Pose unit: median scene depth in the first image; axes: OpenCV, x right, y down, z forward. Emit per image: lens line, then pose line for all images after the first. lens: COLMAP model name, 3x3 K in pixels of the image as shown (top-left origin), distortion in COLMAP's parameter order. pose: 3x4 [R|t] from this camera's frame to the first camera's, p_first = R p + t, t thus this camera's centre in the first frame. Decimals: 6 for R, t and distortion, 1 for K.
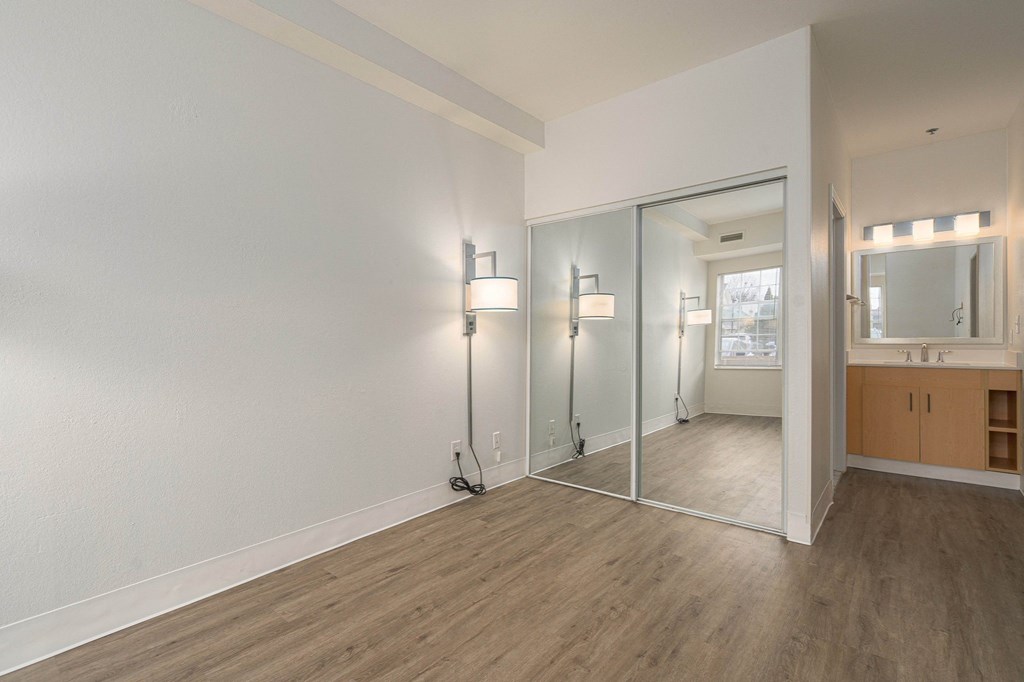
lens RADIAL K [[475.5, 0, 506.5], [0, 475.5, 343.4], [0, 0, 1]] dist [-0.006996, 0.002518]
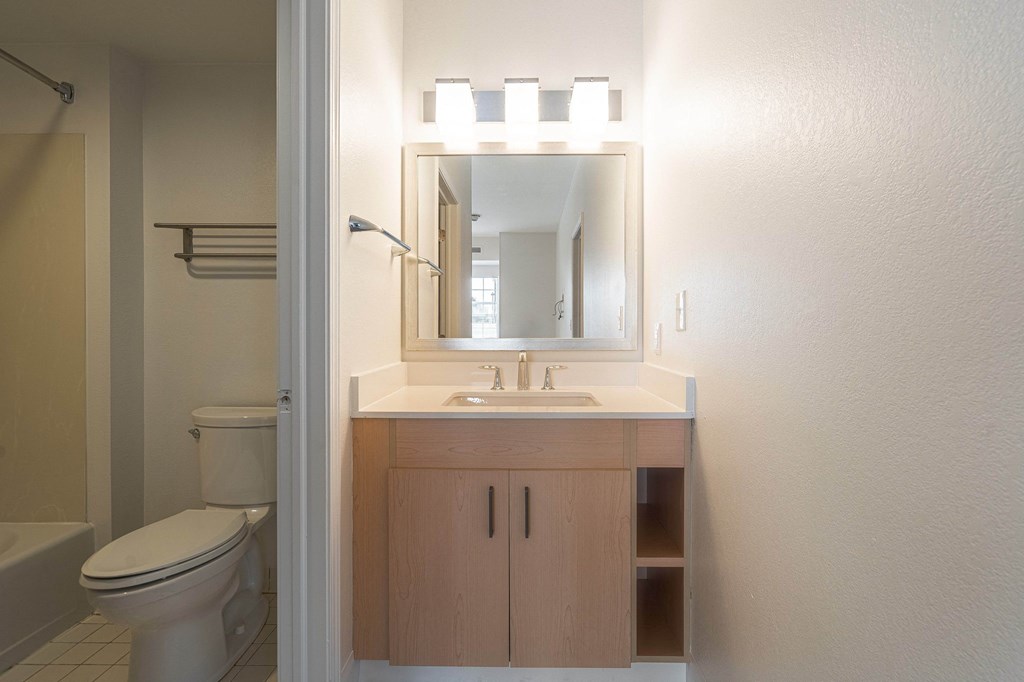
lens RADIAL K [[475.5, 0, 512.2], [0, 475.5, 334.3], [0, 0, 1]] dist [-0.006996, 0.002518]
pose [[0.778852, 0.006012, 0.627179, 0.437334], [-0.003768, 0.999981, -0.004907, -0.010291], [-0.627197, 0.001458, 0.778859, 0.483785]]
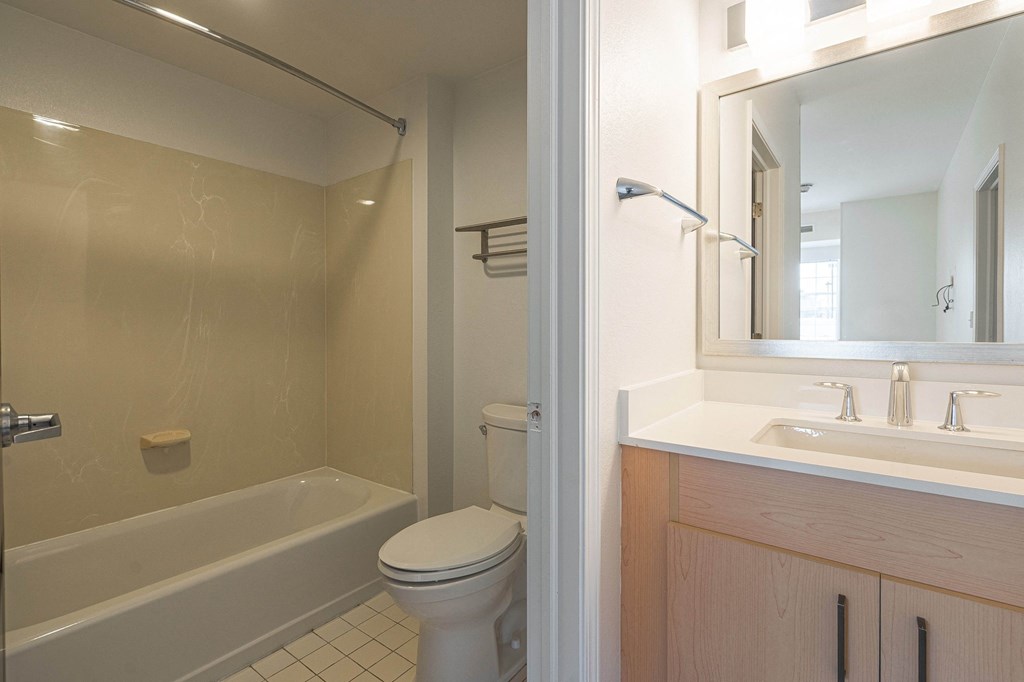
lens RADIAL K [[475.5, 0, 511.4], [0, 475.5, 330.6], [0, 0, 1]] dist [-0.006996, 0.002518]
pose [[0.998773, 0.010524, 0.048393, 0.477105], [-0.010476, 0.999944, -0.001238, -0.012109], [-0.048403, 0.000730, 0.998828, 0.545714]]
